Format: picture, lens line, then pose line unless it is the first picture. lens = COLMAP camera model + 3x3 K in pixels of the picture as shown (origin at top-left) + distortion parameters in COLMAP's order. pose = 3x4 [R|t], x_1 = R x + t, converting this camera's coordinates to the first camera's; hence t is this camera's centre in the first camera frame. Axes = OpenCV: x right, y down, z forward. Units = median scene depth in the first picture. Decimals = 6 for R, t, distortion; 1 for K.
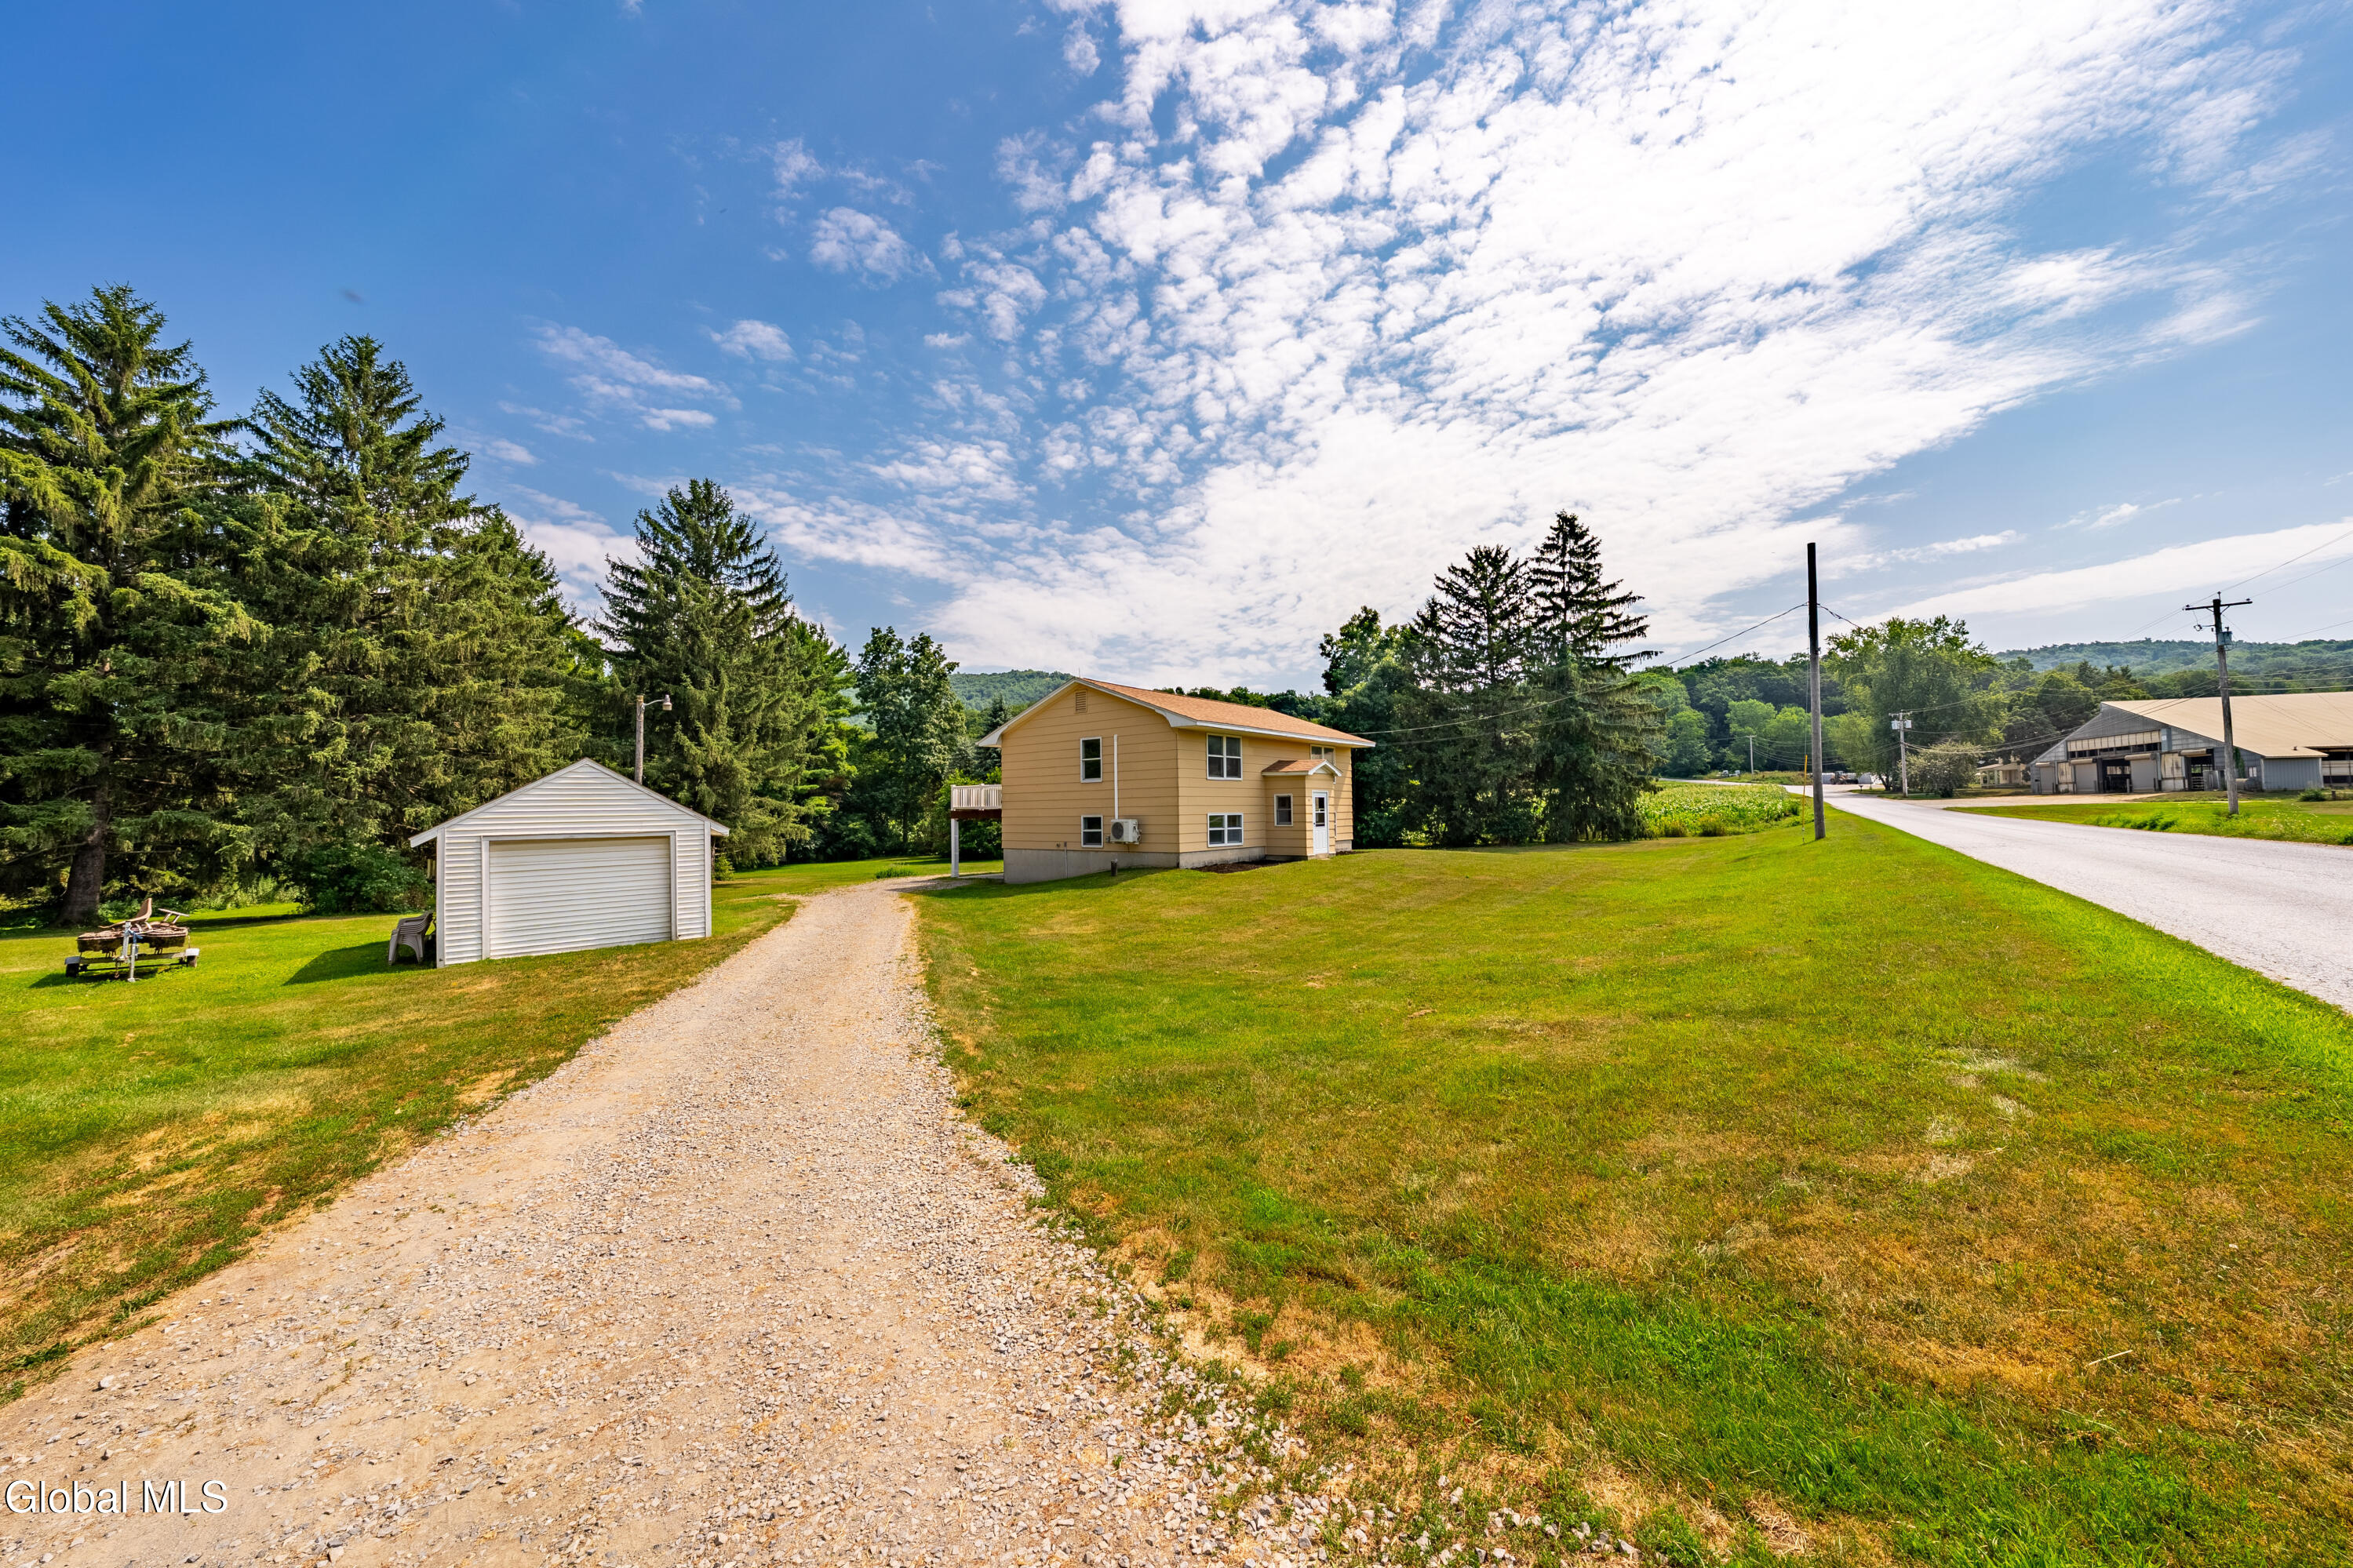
lens RADIAL K [[832.7, 0, 1188.0], [0, 832.7, 783.3], [0, 0, 1]] dist [0.000498, -0.000158]
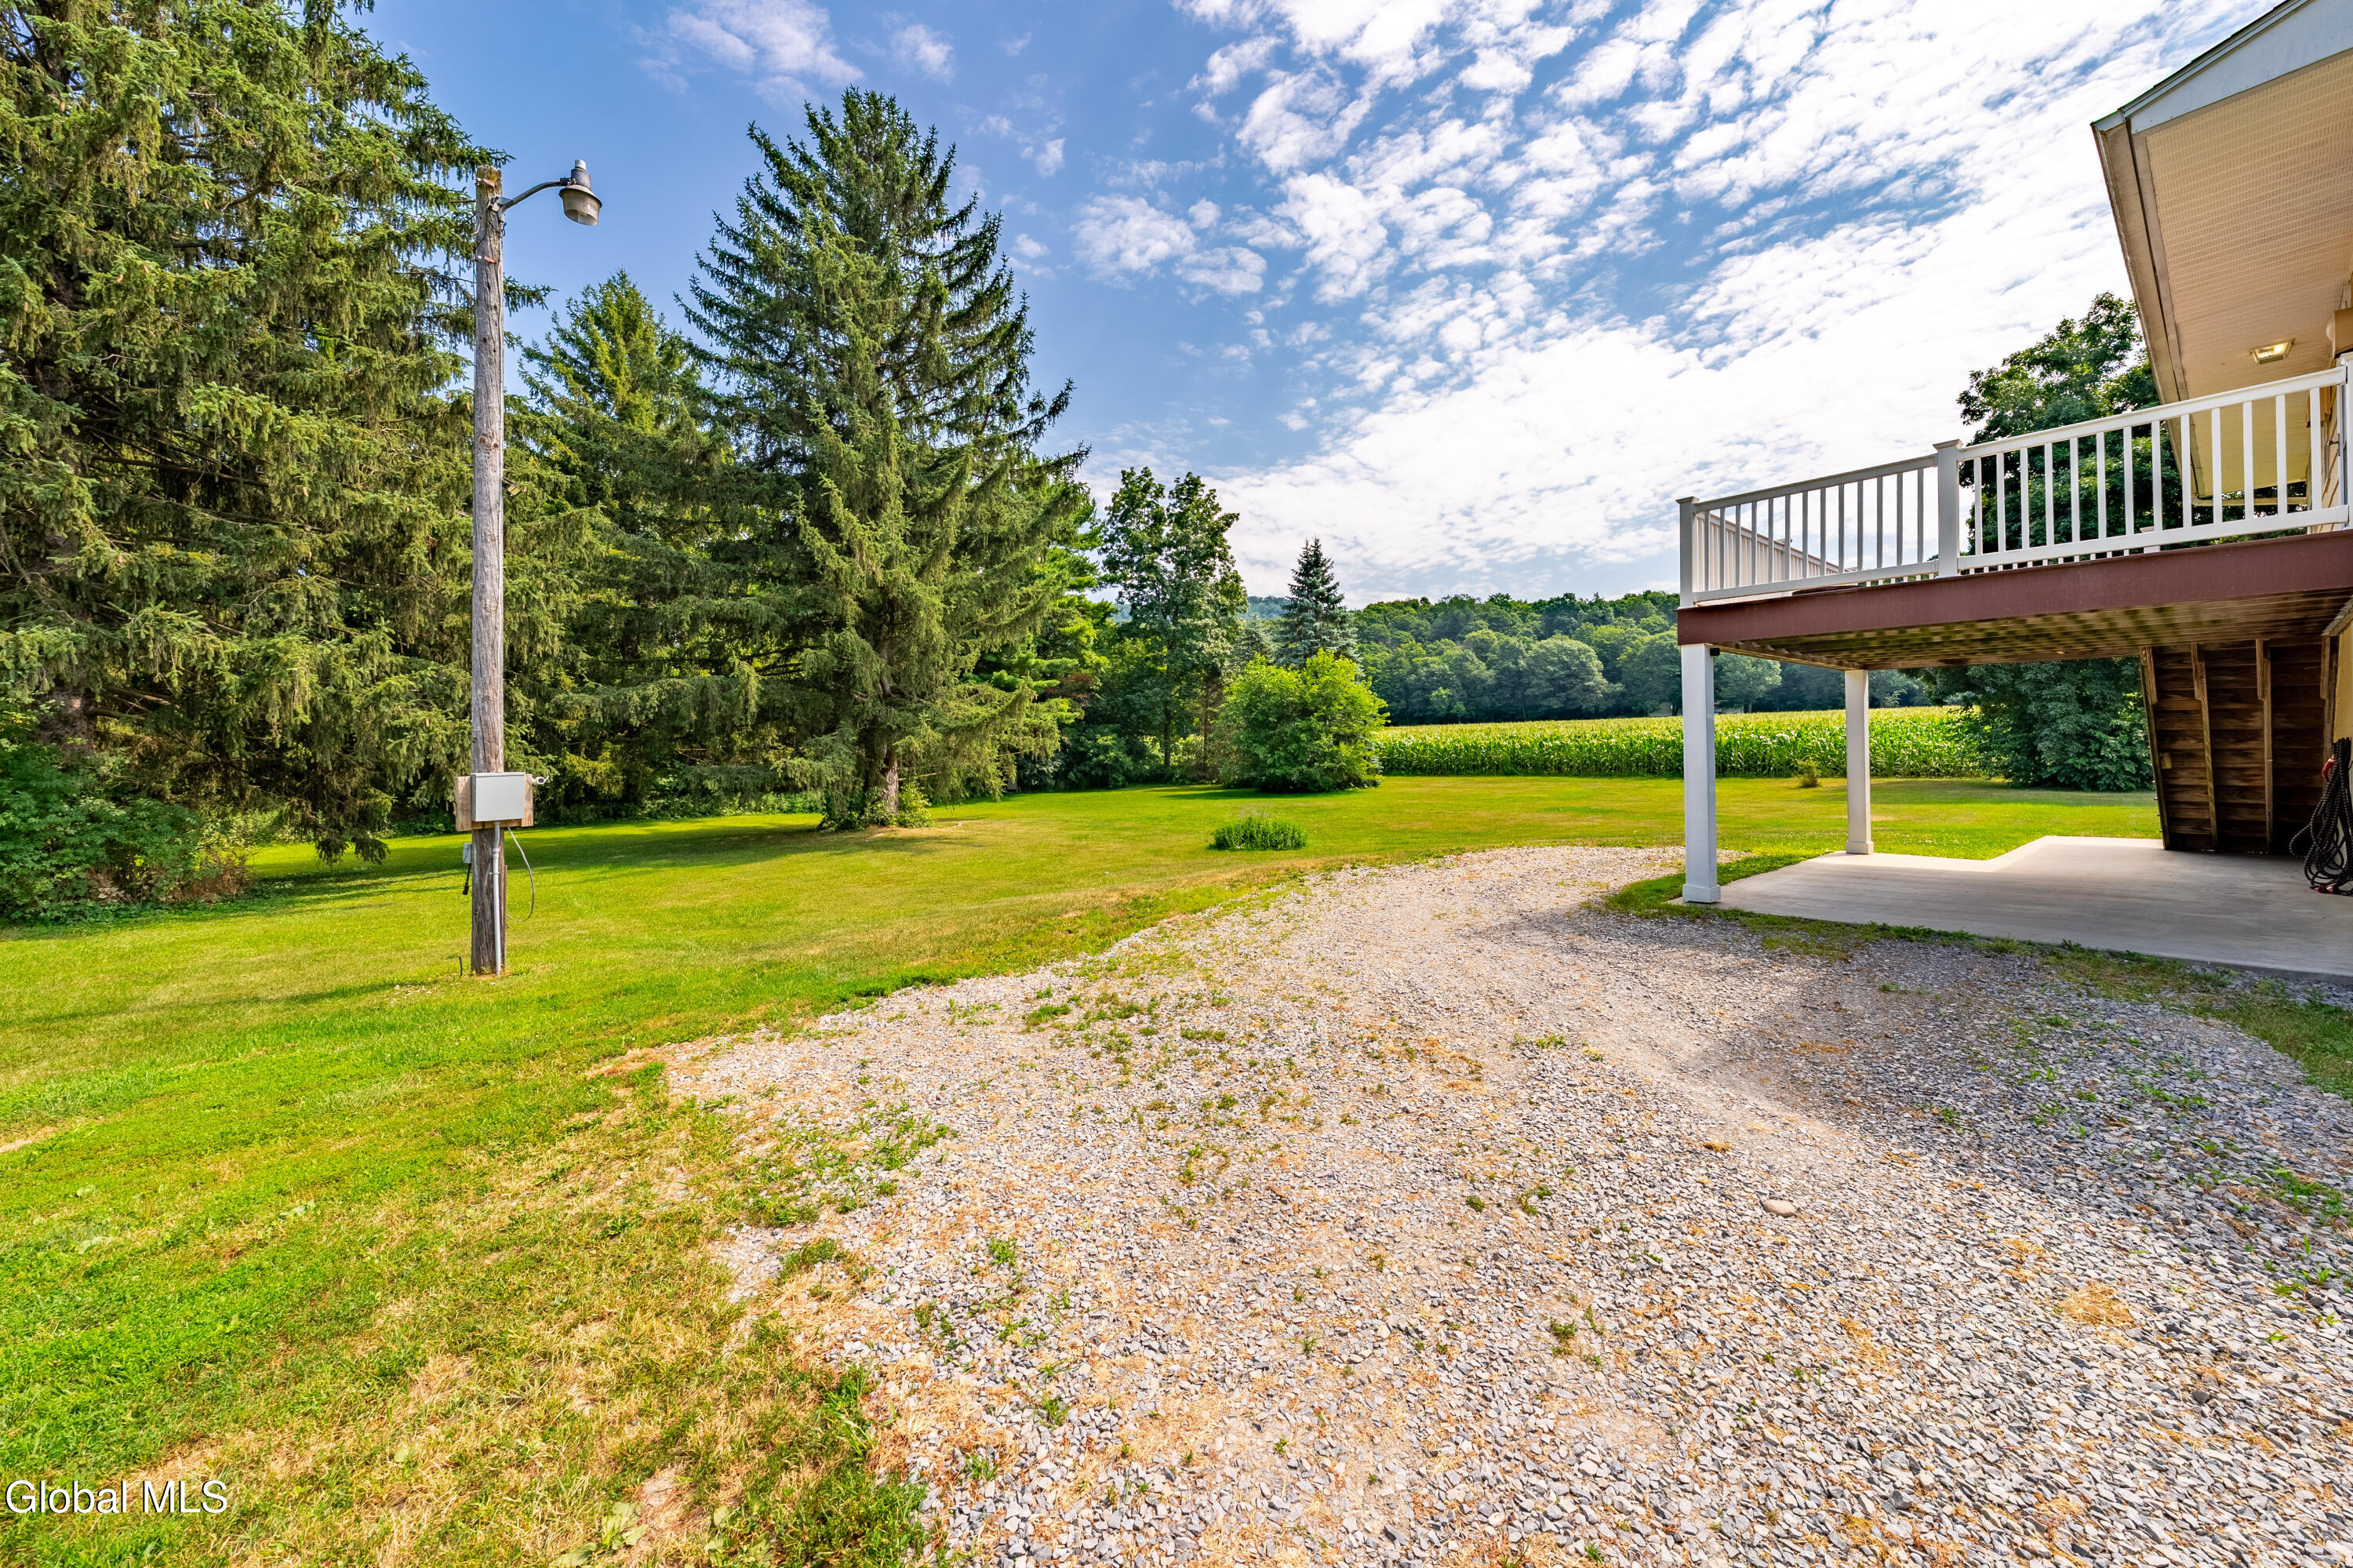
lens RADIAL K [[828.6, 0, 1183.0], [0, 828.6, 740.9], [0, 0, 1]] dist [0.002402, 0.000037]
pose [[0.968177, 0.005643, -0.250201, -0.359326], [0.002882, 0.999428, 0.033691, 0.061778], [0.250248, -0.033340, 0.967607, 0.752076]]
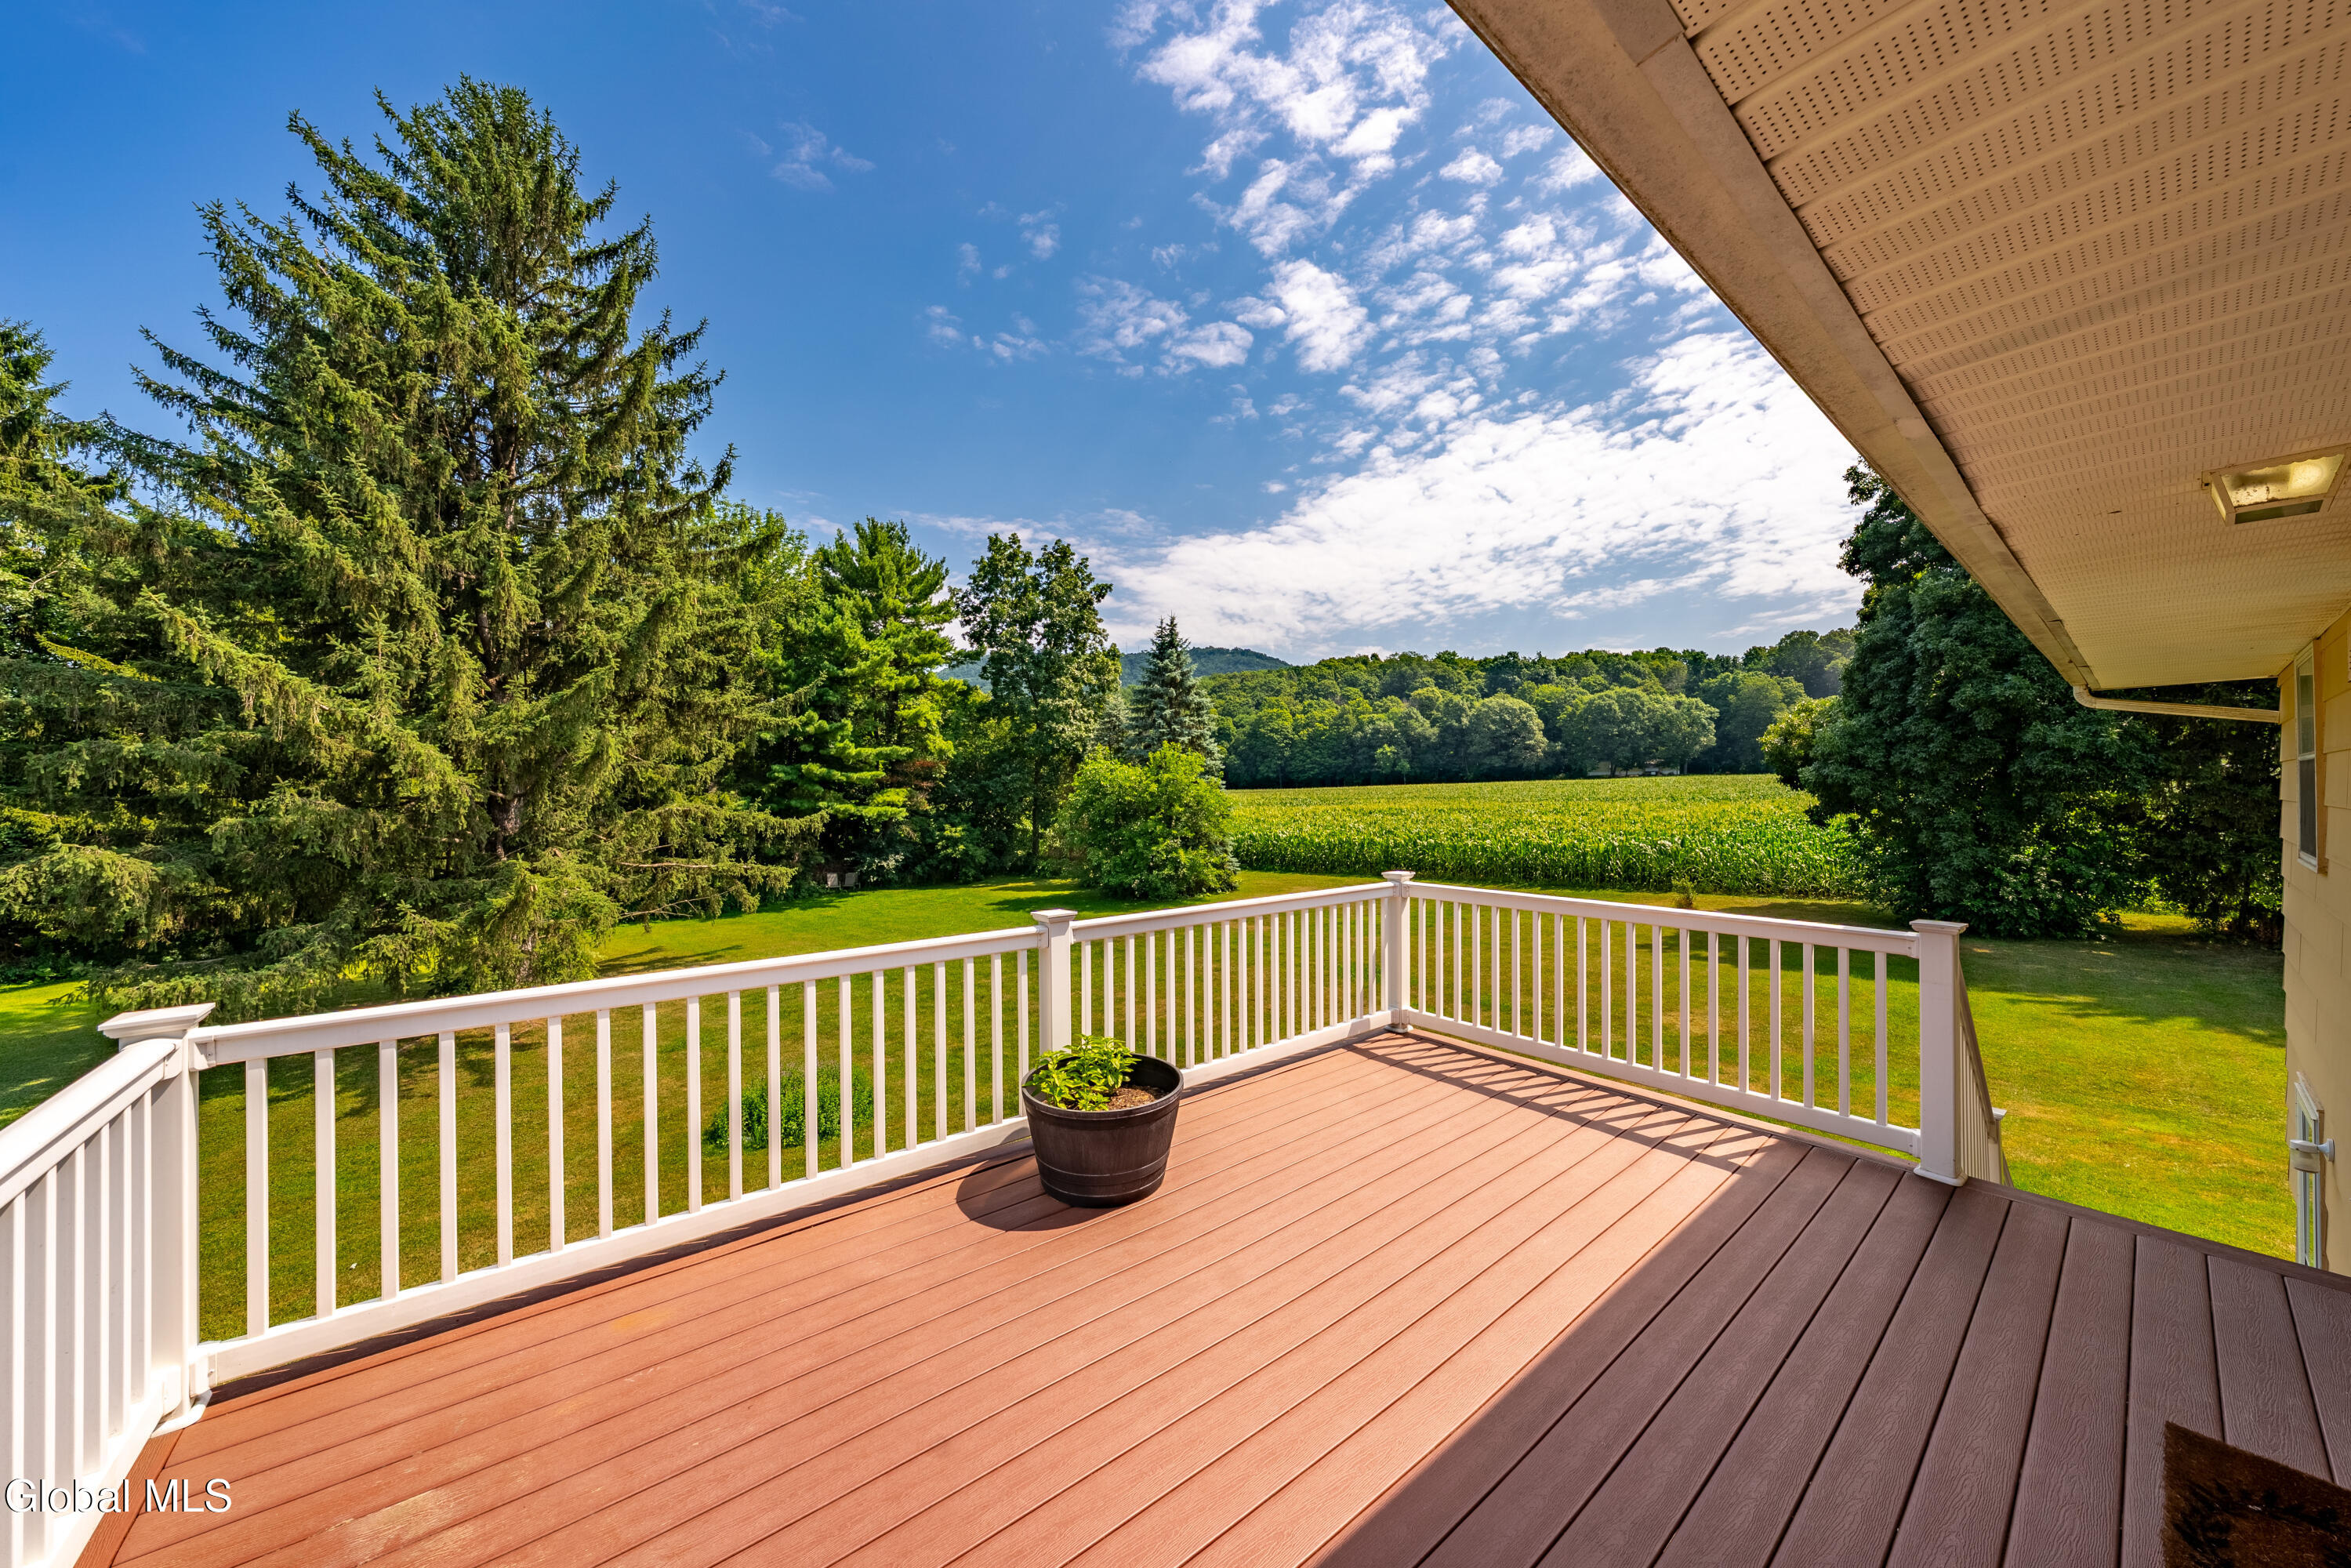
lens RADIAL K [[805.8, 0, 1175.5], [0, 805.8, 784.0], [0, 0, 1]] dist [0.009836, -0.000118]
pose [[0.973611, 0.006984, -0.228107, -0.196846], [0.000000, 0.999532, 0.030603, -0.014953], [0.228214, -0.029796, 0.973155, 0.964647]]
